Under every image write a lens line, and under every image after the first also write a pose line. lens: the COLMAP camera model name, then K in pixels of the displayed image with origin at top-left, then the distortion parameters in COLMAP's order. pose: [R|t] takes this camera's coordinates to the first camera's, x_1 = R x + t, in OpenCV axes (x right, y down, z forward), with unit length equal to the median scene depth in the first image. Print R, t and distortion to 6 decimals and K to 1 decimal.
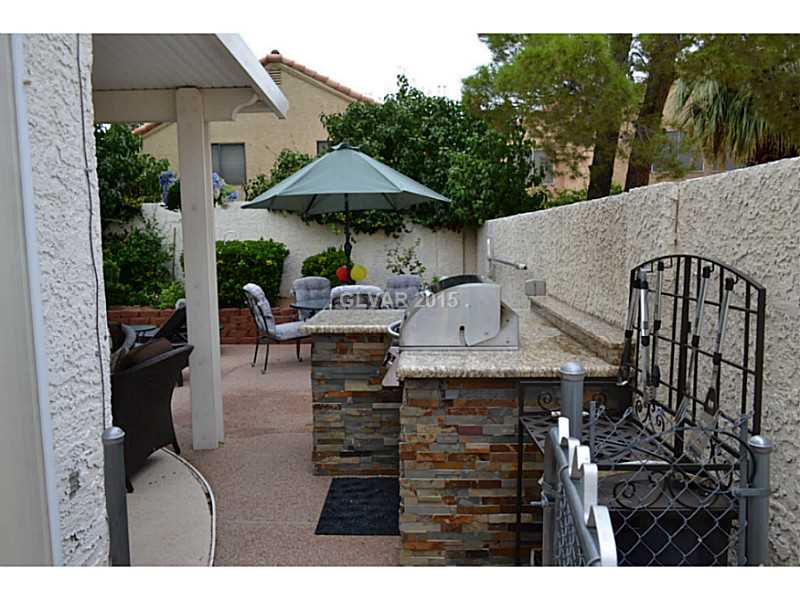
lens RADIAL K [[631.2, 0, 403.4], [0, 631.2, 303.9], [0, 0, 1]] dist [-0.011018, -0.007065]
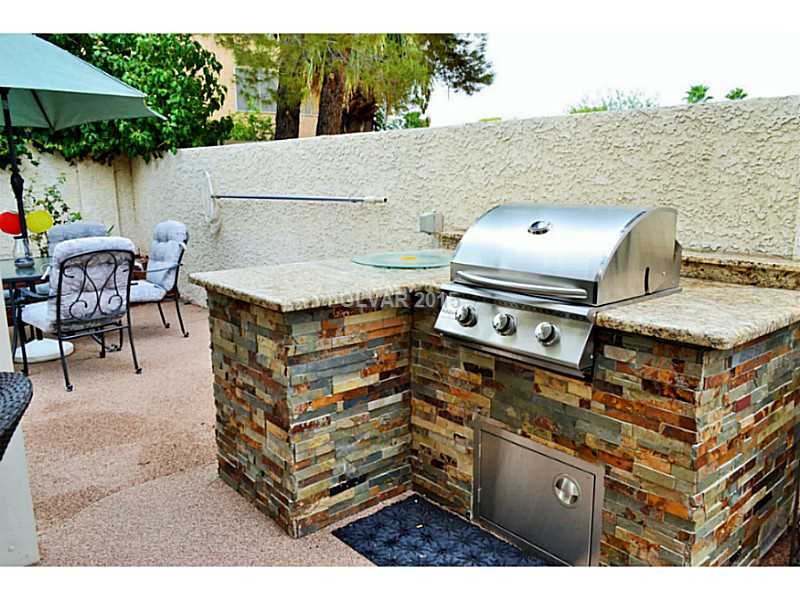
lens RADIAL K [[631.2, 0, 399.8], [0, 631.2, 296.8], [0, 0, 1]] dist [-0.011018, -0.007065]
pose [[0.739867, -0.121604, 0.661672, -0.447876], [0.072217, 0.992201, 0.101598, -0.018400], [-0.668866, -0.027385, 0.742878, 0.484310]]
